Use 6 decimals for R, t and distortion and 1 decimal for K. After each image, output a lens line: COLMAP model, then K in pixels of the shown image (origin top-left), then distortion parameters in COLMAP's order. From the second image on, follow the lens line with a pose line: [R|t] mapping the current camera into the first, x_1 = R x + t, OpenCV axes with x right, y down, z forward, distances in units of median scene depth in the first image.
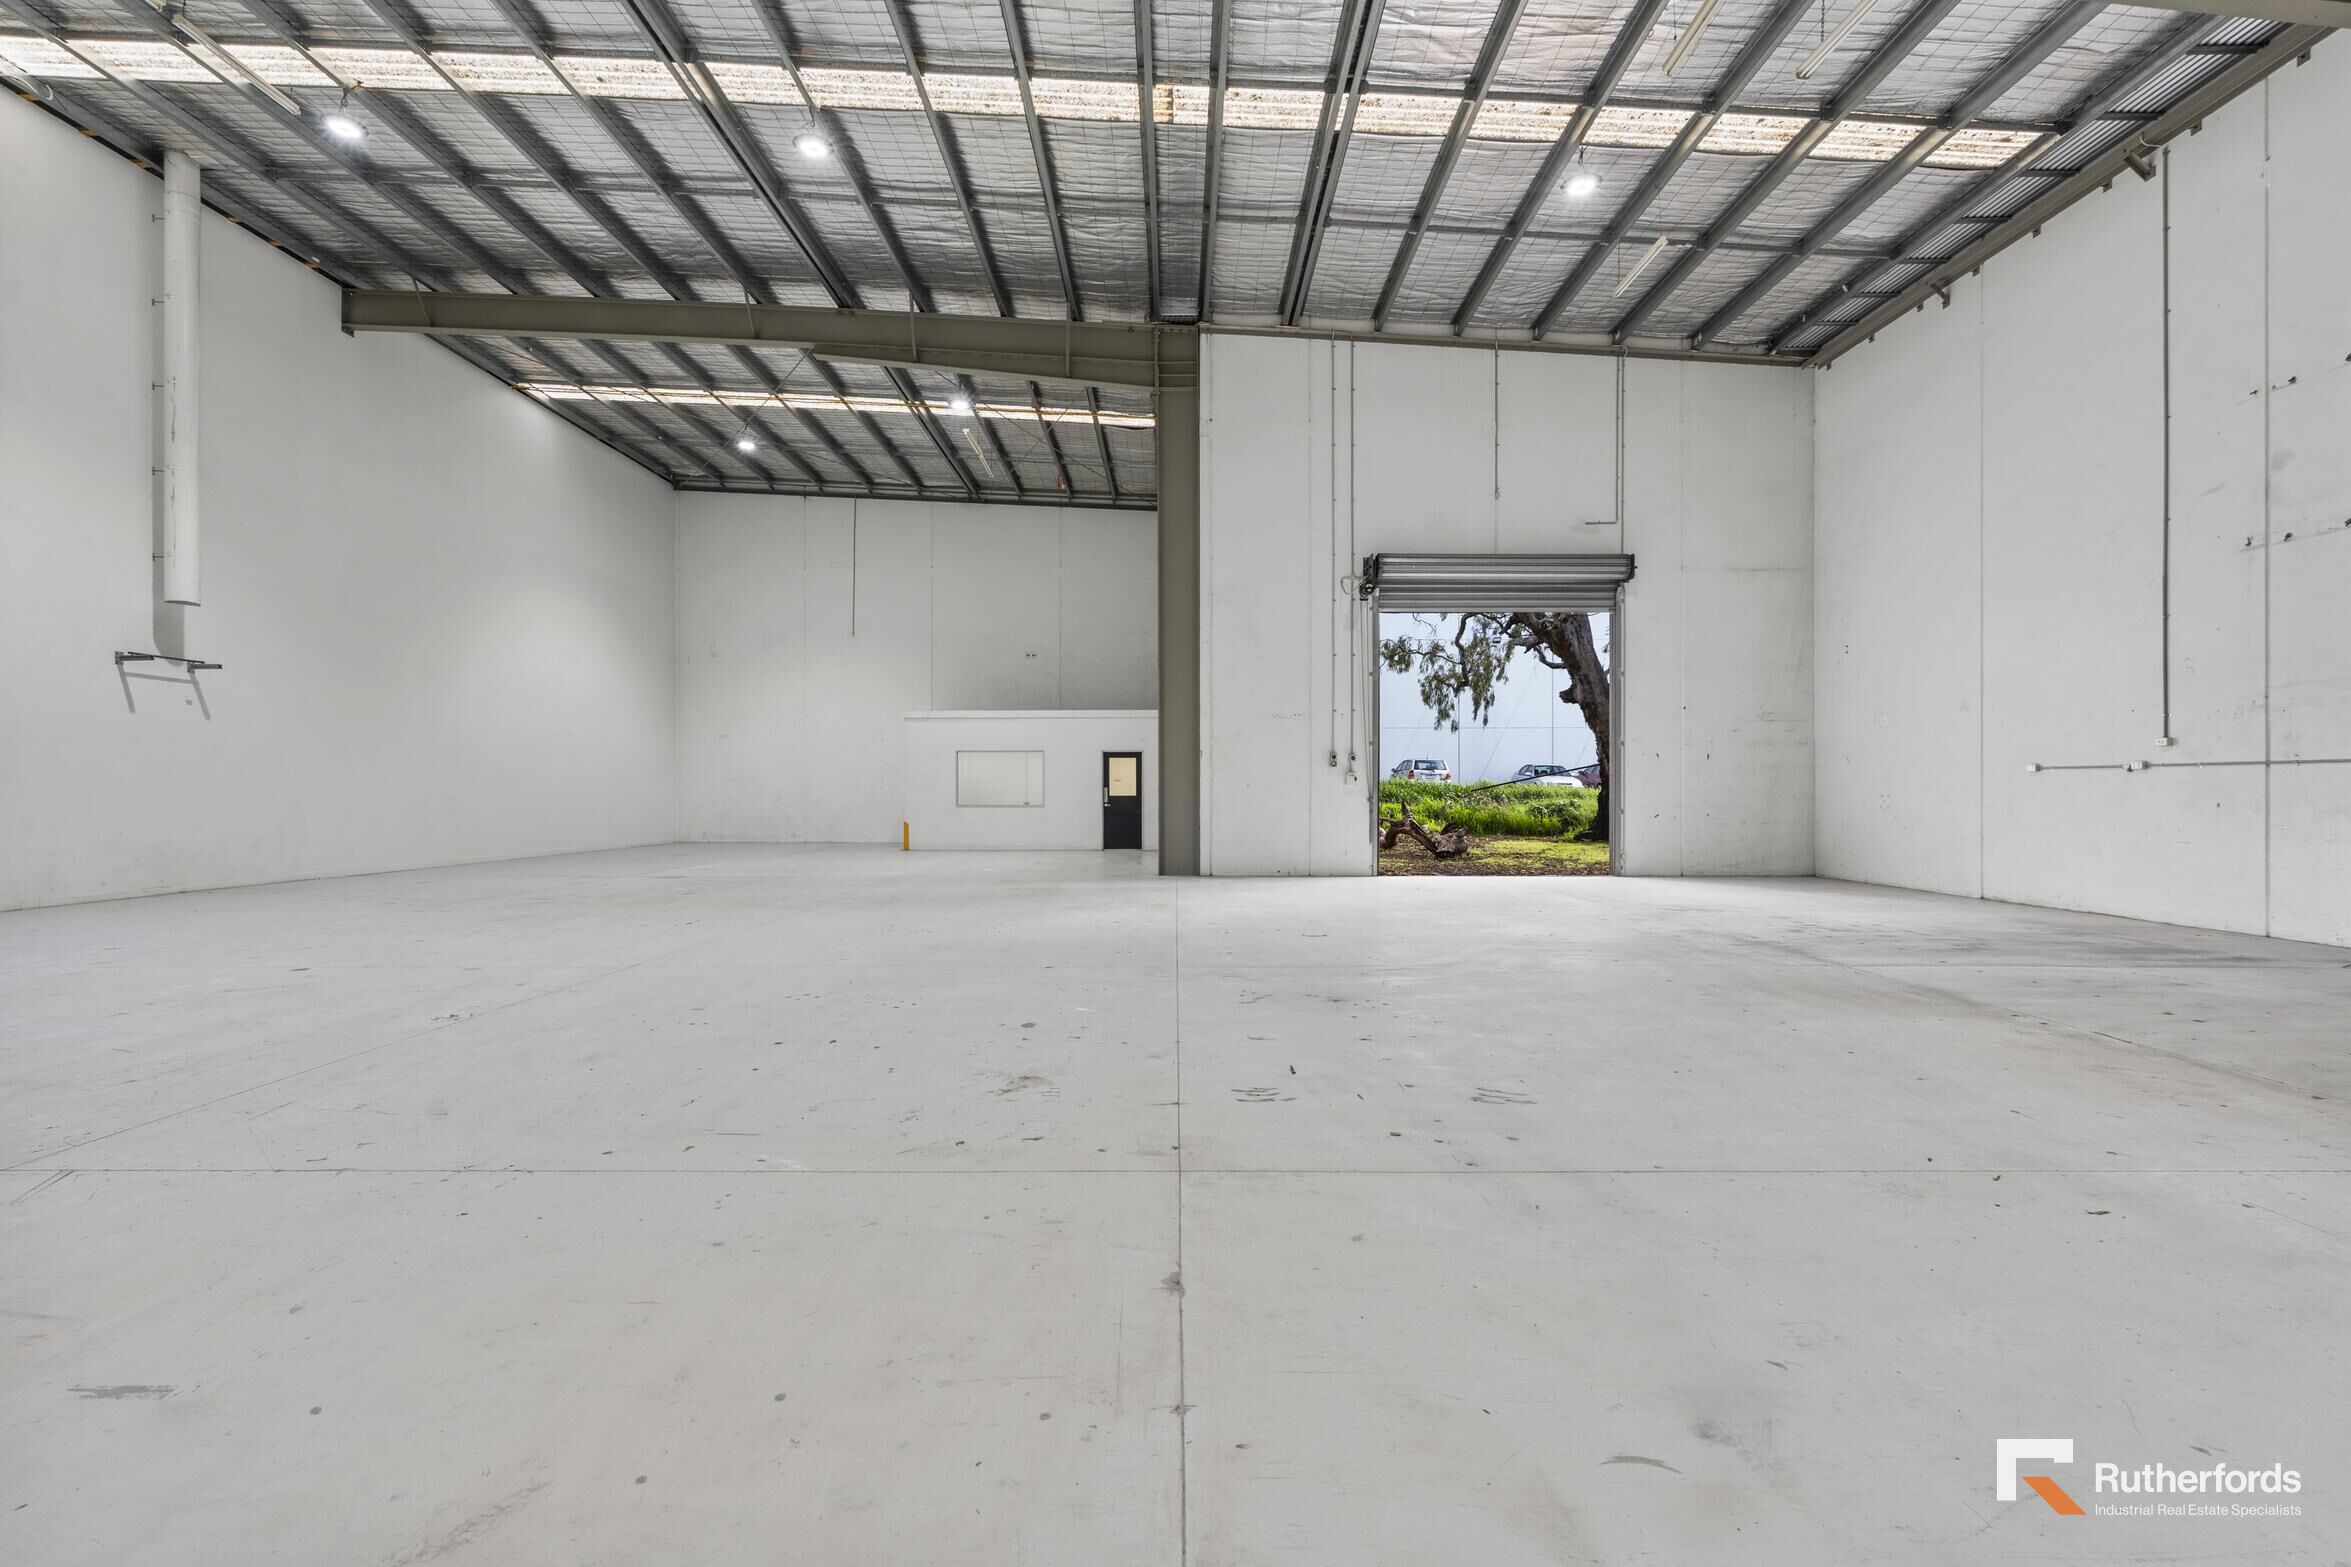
lens RADIAL K [[1027.3, 0, 1169.4], [0, 1027.3, 788.8], [0, 0, 1]] dist [-0.004943, 0.000927]
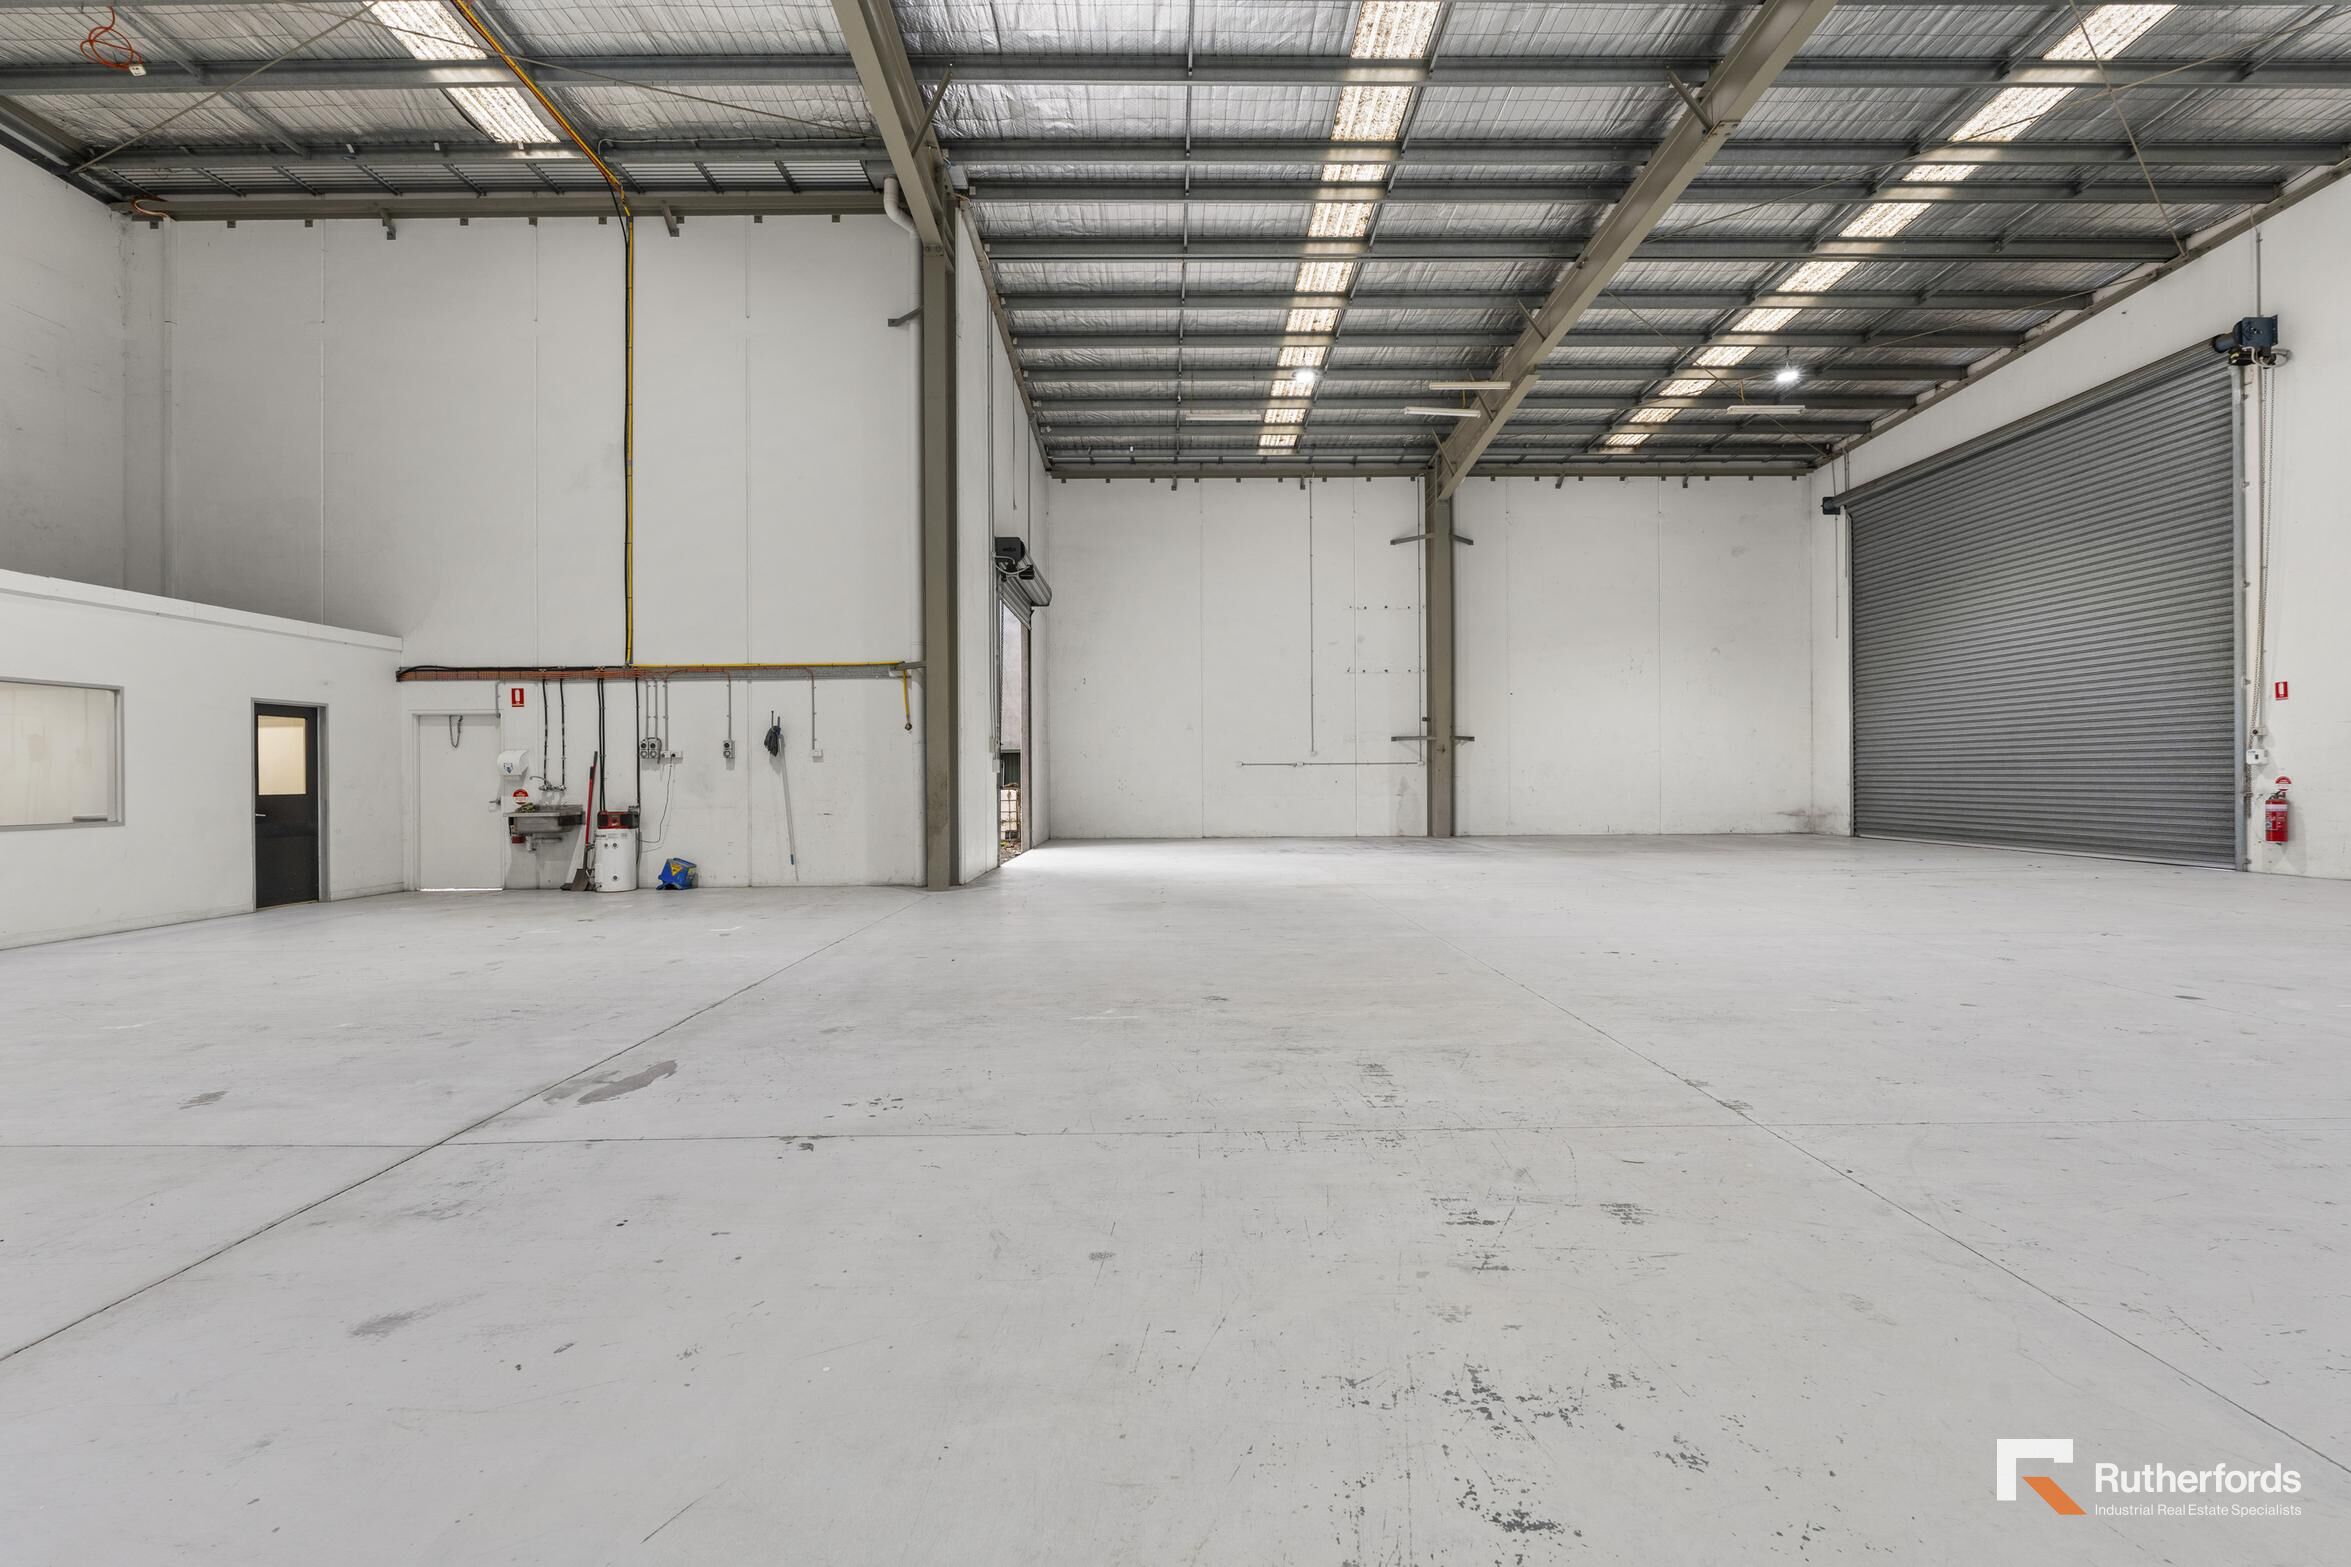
lens RADIAL K [[1027.3, 0, 1171.0], [0, 1027.3, 773.5], [0, 0, 1]] dist [-0.004943, 0.000927]
pose [[-0.009831, 0.002660, 0.999948, -0.770951], [0.006470, 0.999976, -0.002597, 0.000940], [-0.999931, 0.006444, -0.009848, 0.845406]]
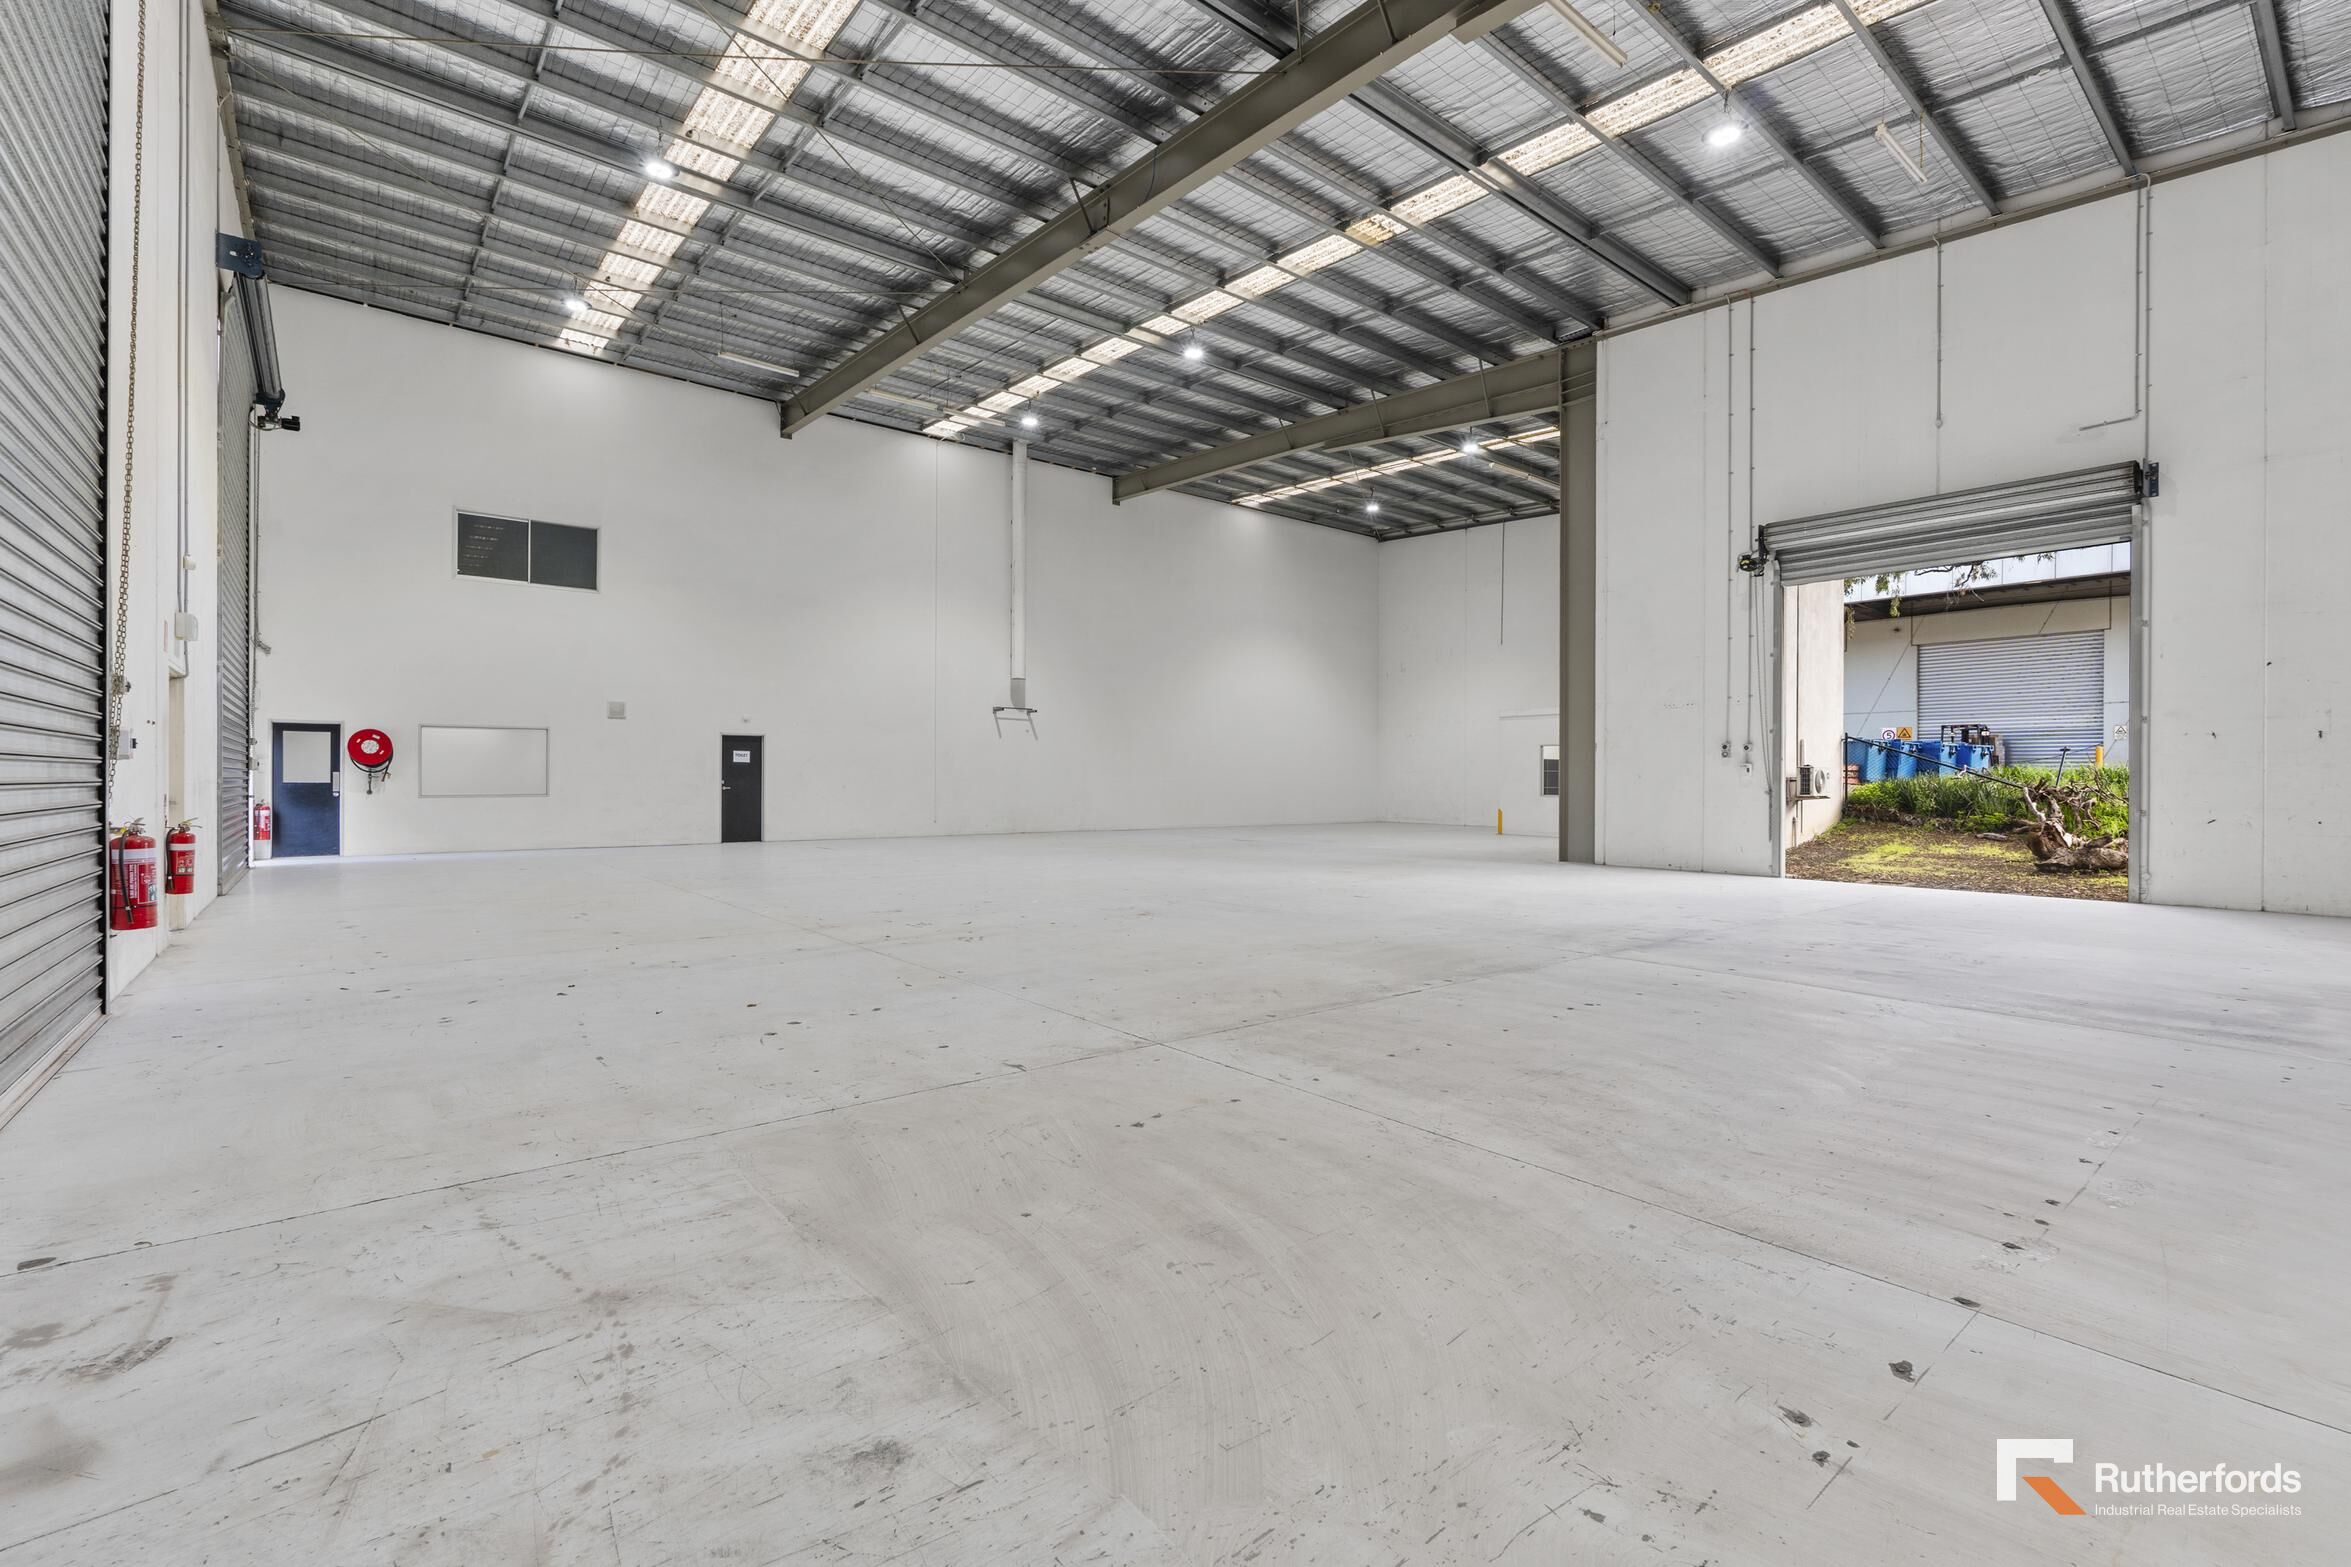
lens RADIAL K [[1027.3, 0, 1188.2], [0, 1027.3, 774.4], [0, 0, 1]] dist [-0.004943, 0.000927]
pose [[0.645449, -0.000401, -0.763803, 0.556464], [-0.005787, 0.999969, -0.005415, 0.002378], [0.763781, 0.007915, 0.645426, 0.017310]]
